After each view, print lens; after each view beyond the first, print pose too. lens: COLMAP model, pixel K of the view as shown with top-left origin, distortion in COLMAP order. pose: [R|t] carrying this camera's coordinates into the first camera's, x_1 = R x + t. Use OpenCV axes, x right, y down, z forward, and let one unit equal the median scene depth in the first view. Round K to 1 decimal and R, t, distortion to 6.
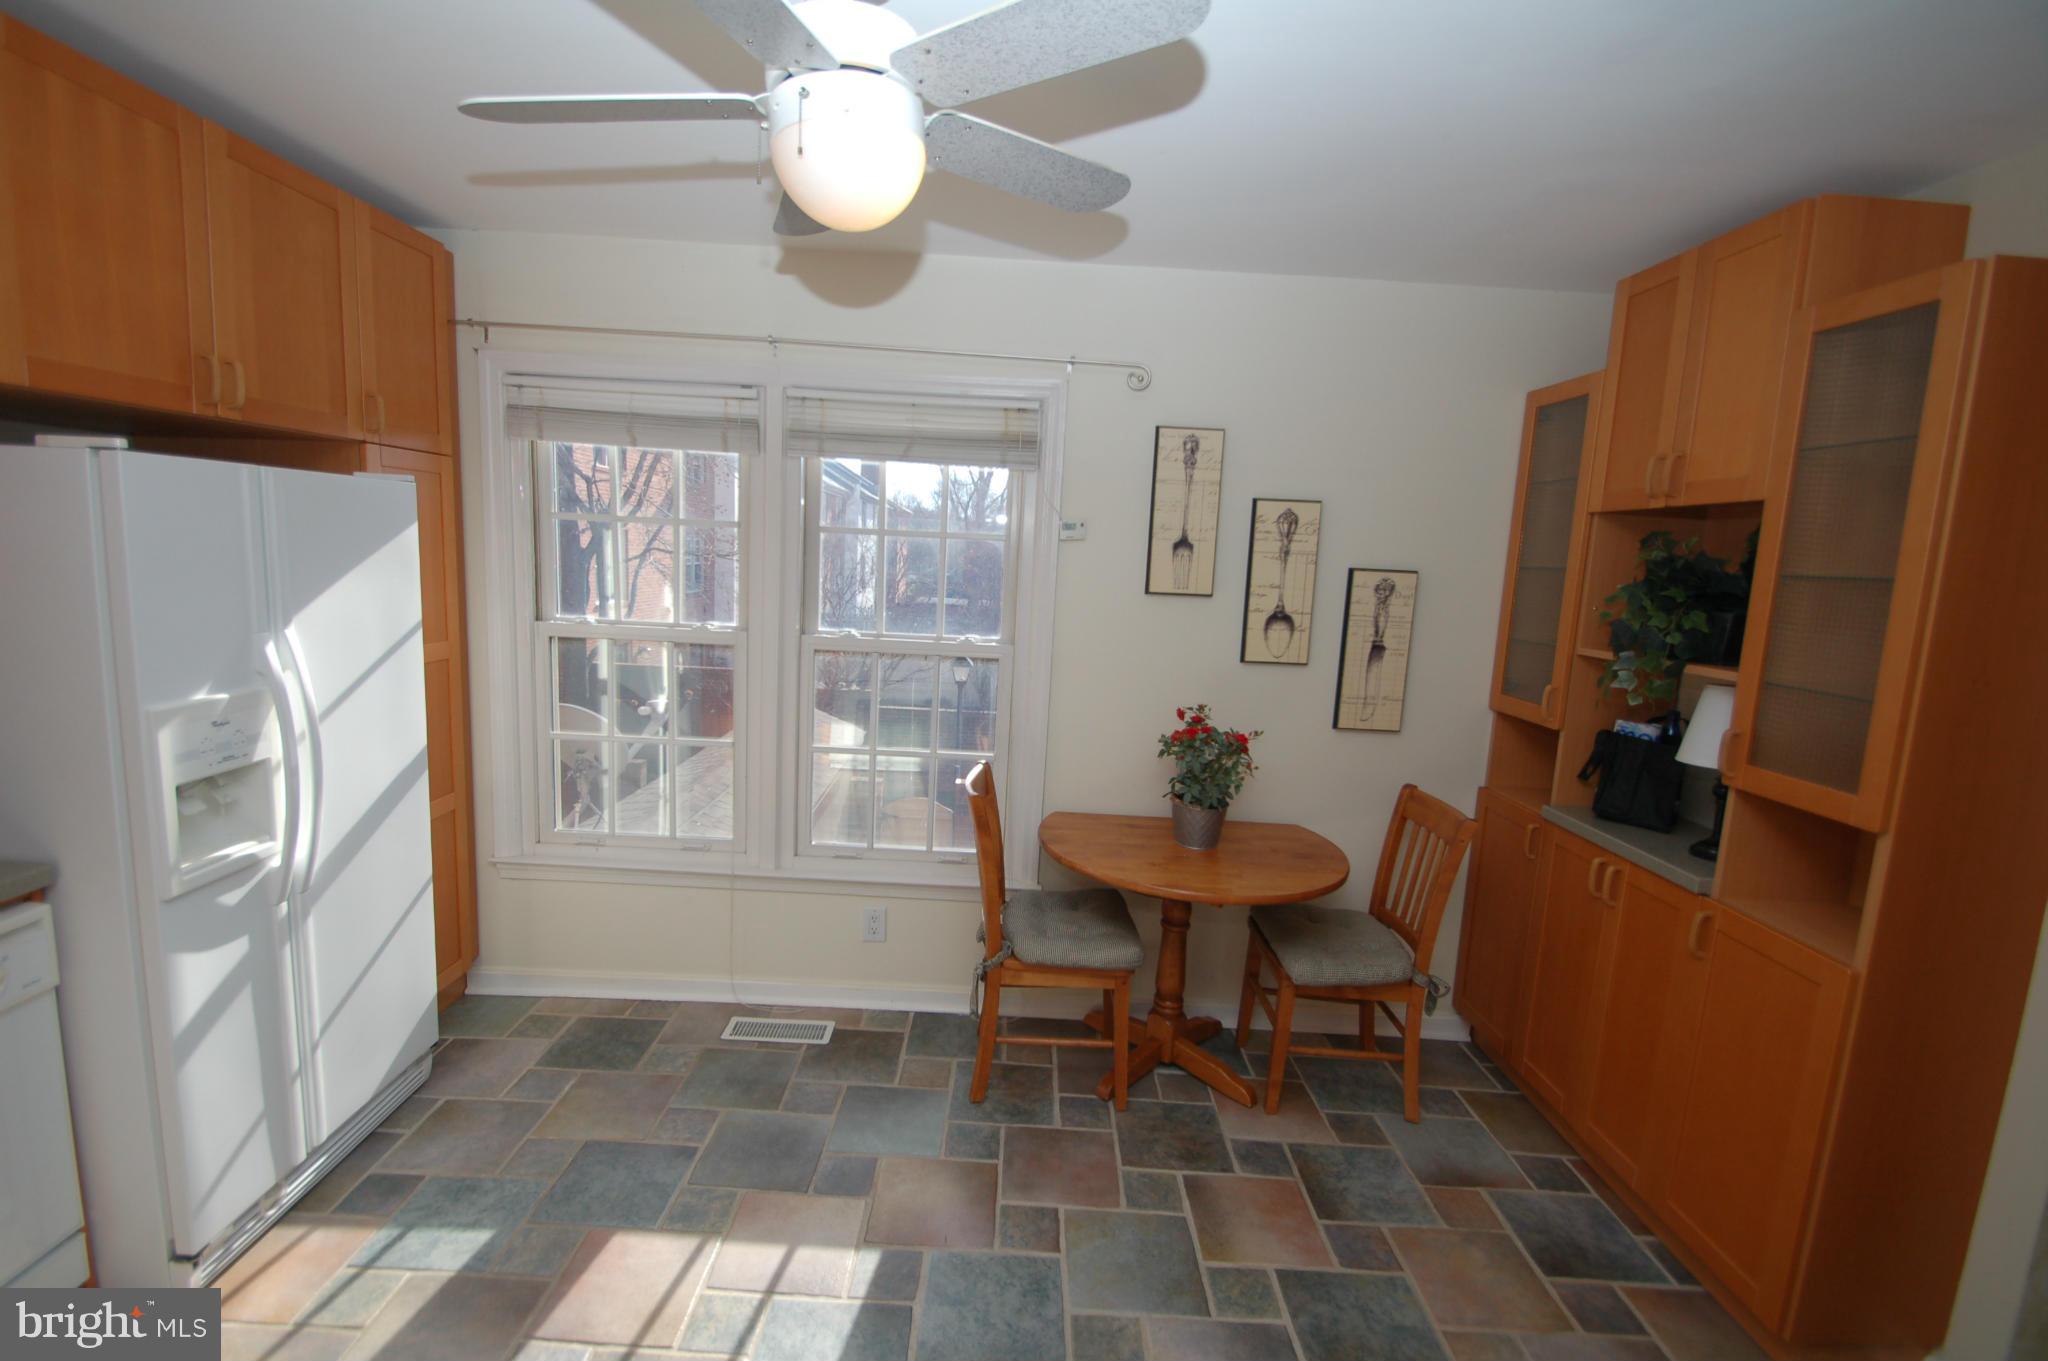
lens RADIAL K [[909.3, 0, 1009.7], [0, 909.3, 679.8], [0, 0, 1]] dist [0.002254, -0.017978]
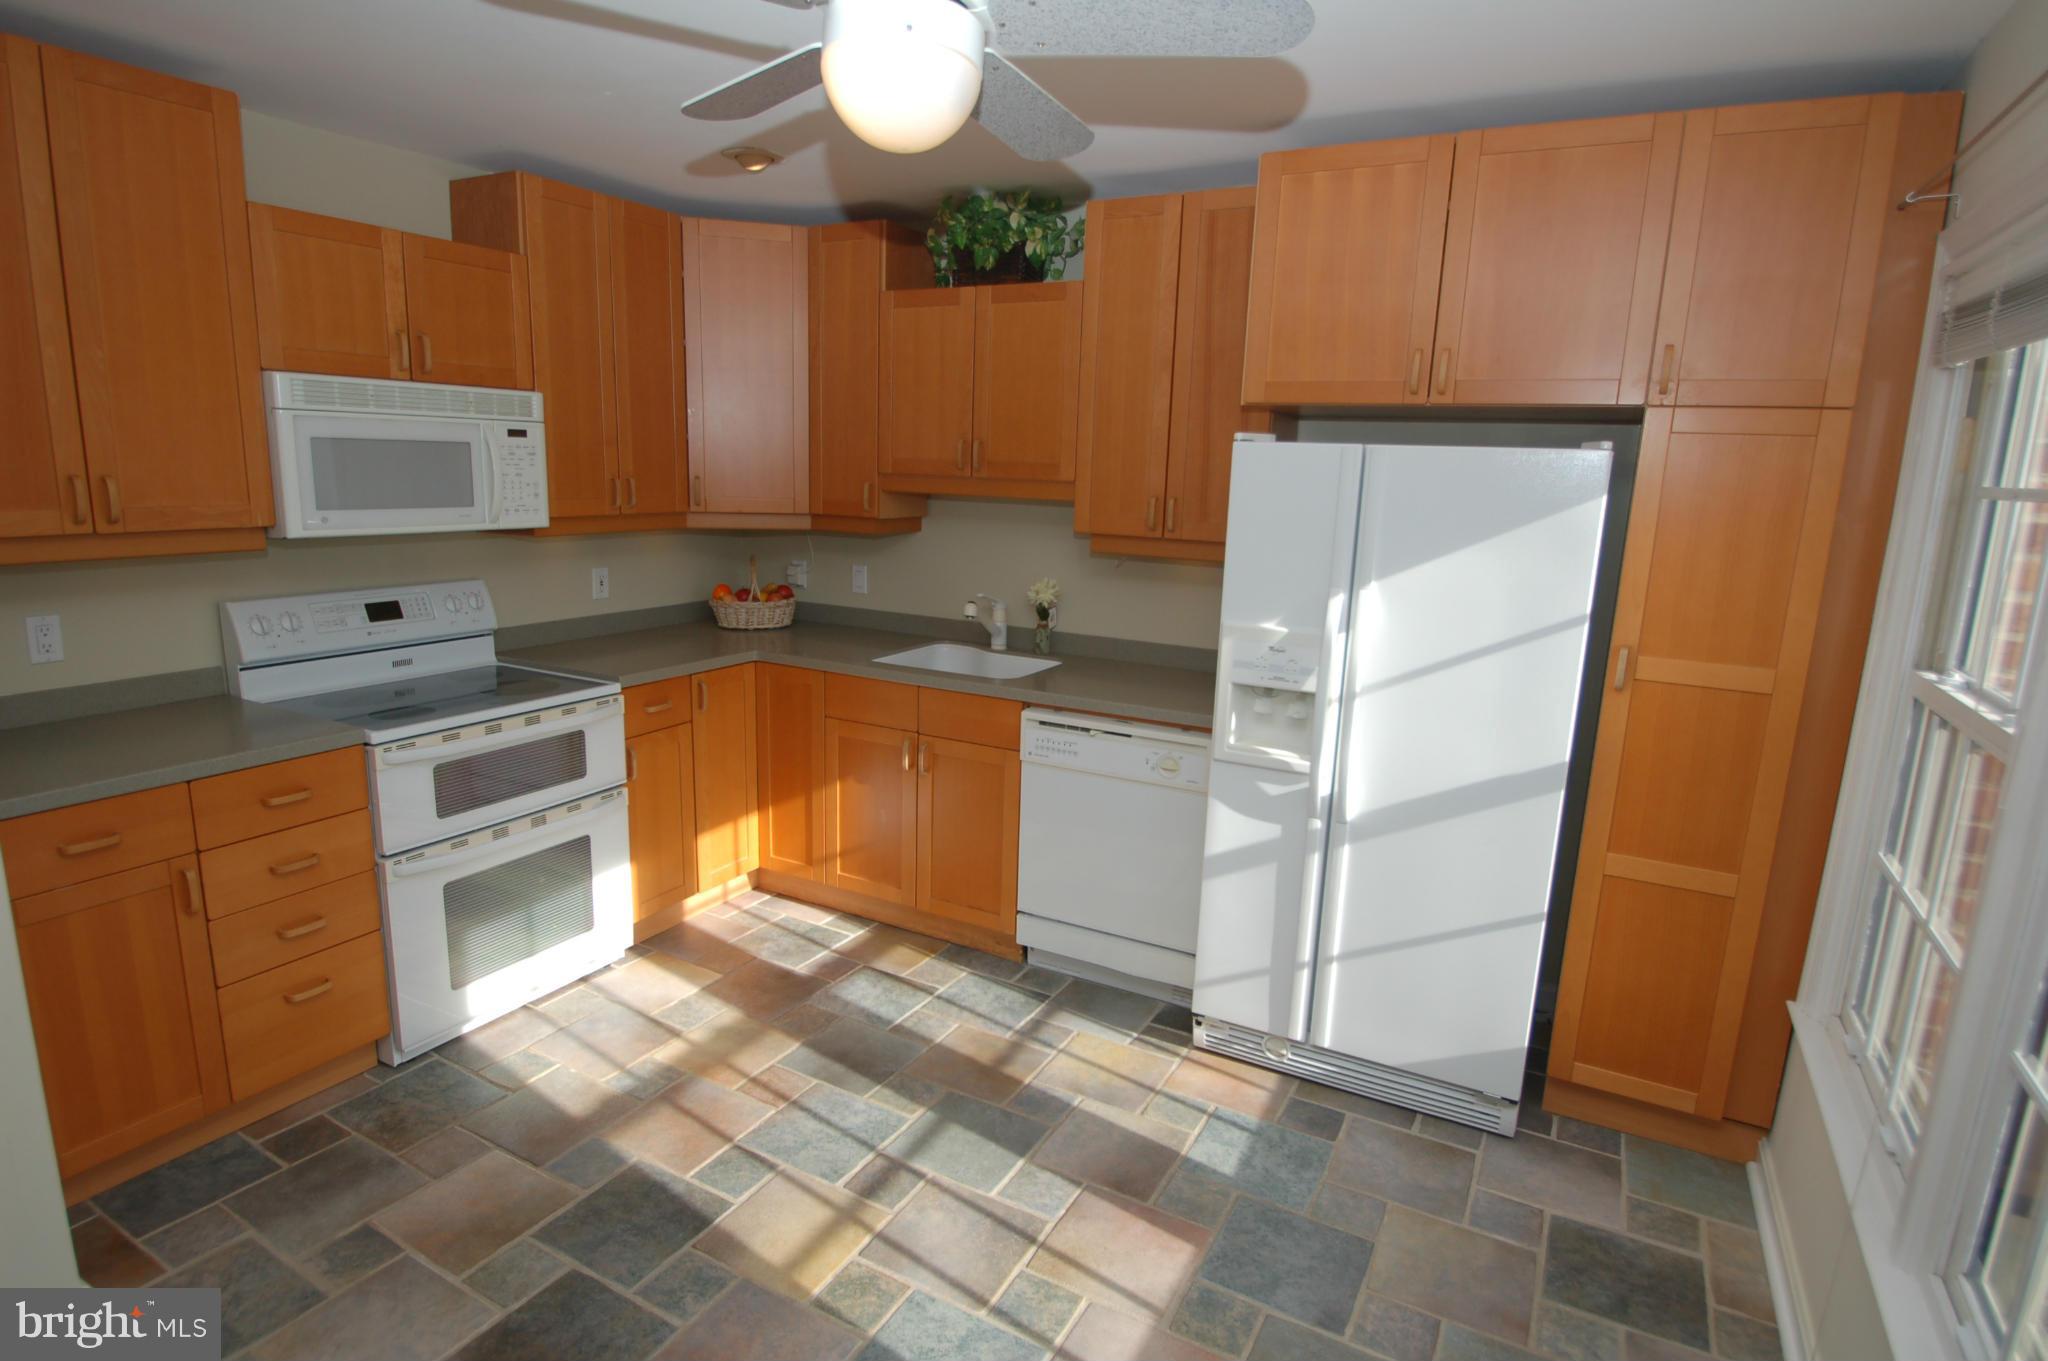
lens RADIAL K [[1075.8, 0, 1011.5], [0, 1075.8, 680.5], [0, 0, 1]] dist [0.000973, -0.026044]
pose [[-0.478662, 0.112678, -0.870739, 0.436309], [-0.176492, 0.959140, 0.221138, -0.123783], [0.860078, 0.259528, -0.439217, 0.928239]]
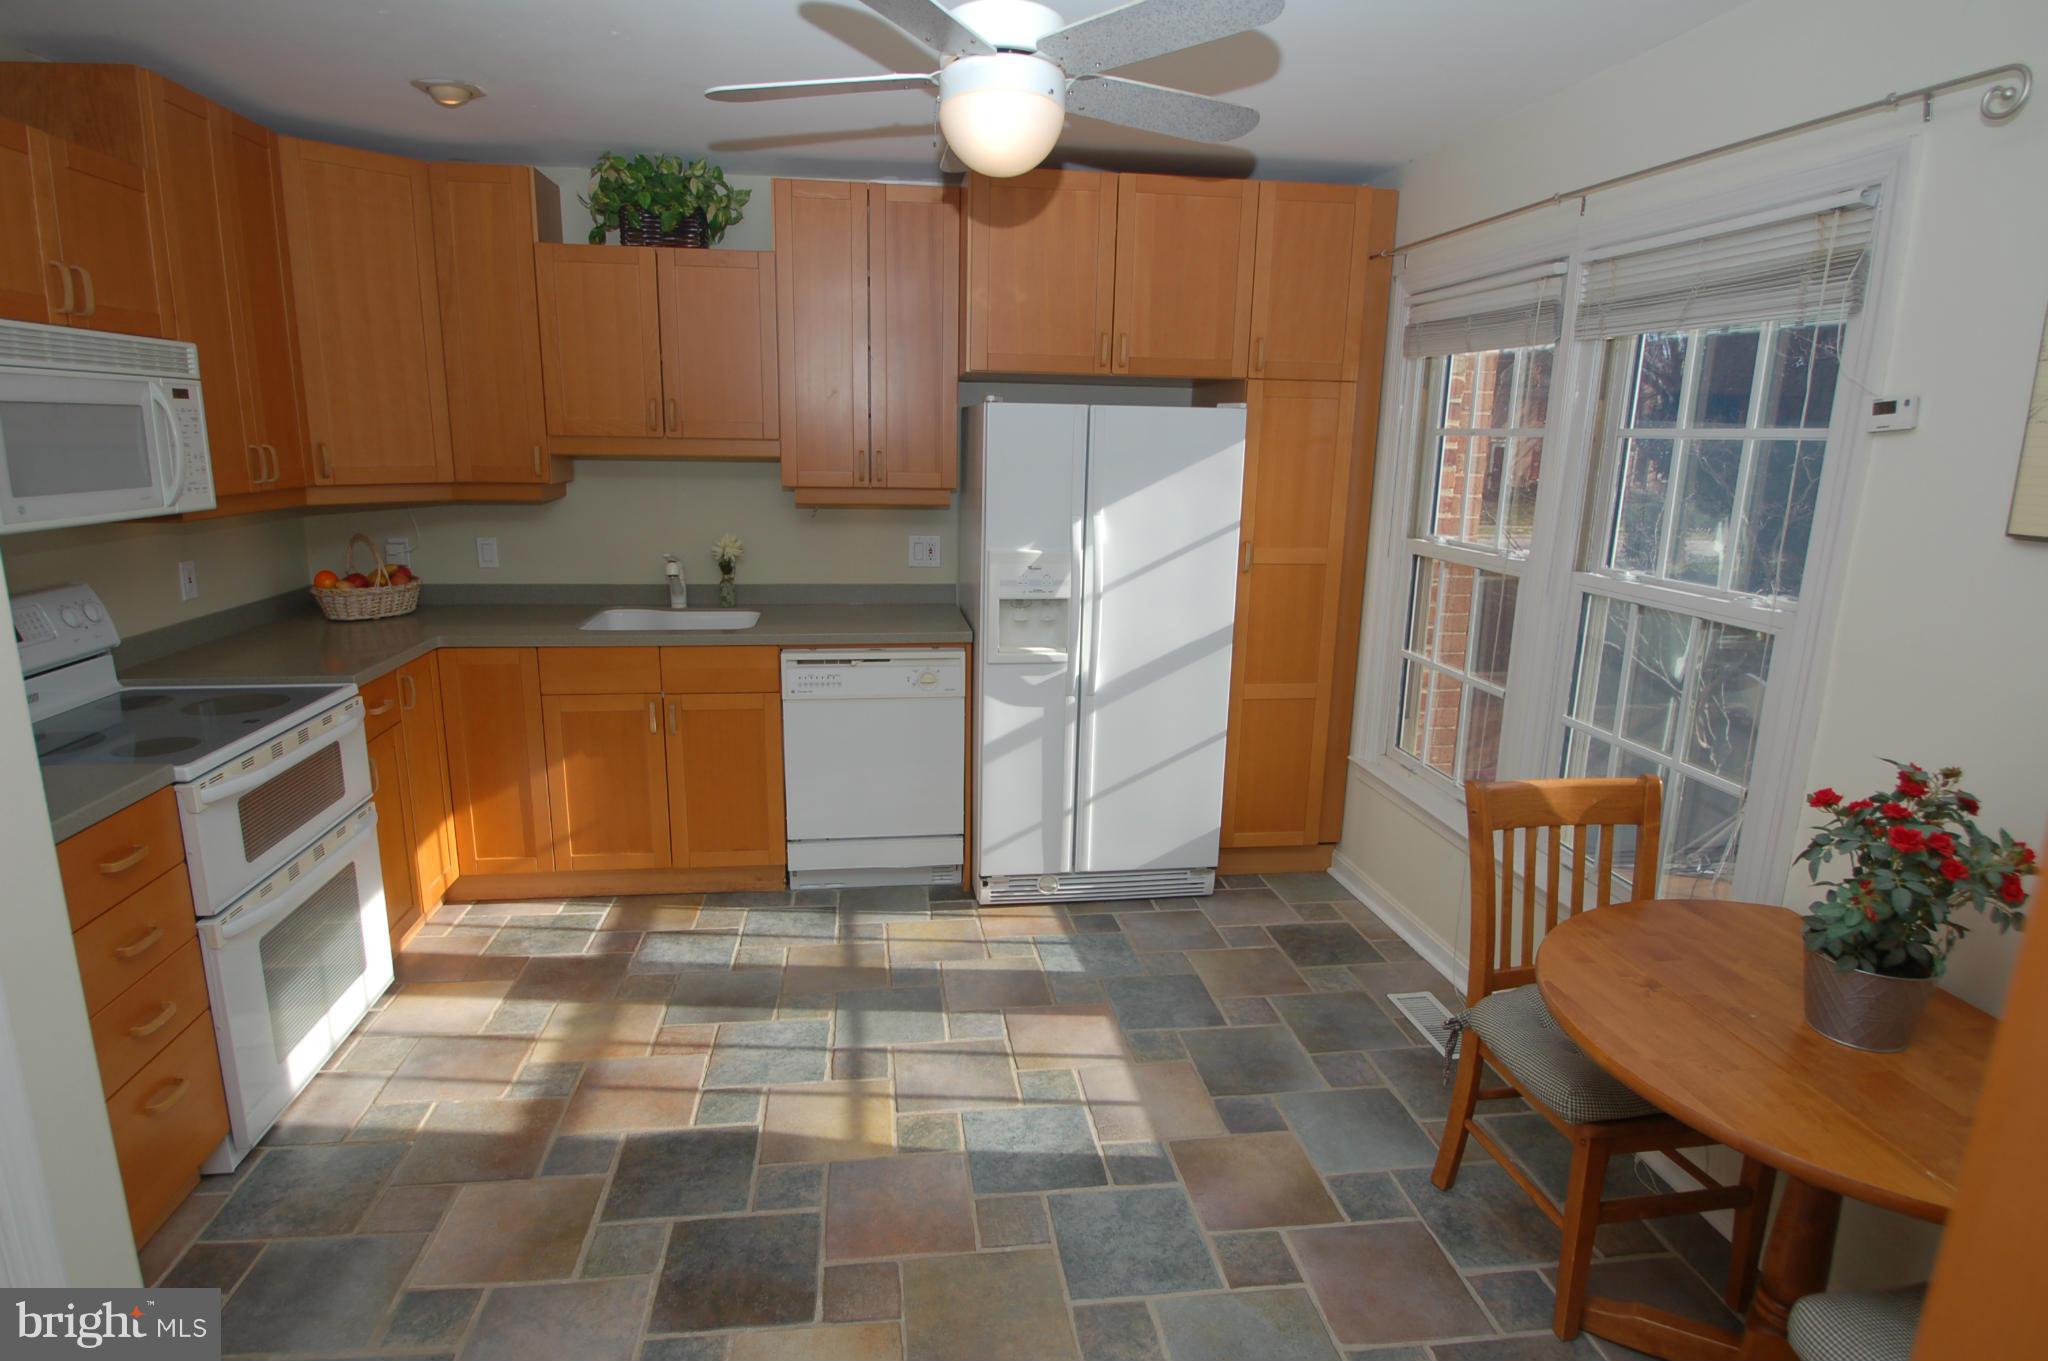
lens RADIAL K [[1095.1, 0, 1024.0], [0, 1095.1, 680.5], [0, 0, 1]] dist [-0.027362, -0.000936]
pose [[0.147475, 0.170834, -0.974201, 0.729221], [-0.149870, 0.977457, 0.148718, -0.030026], [0.977645, 0.124072, 0.169754, 0.460789]]
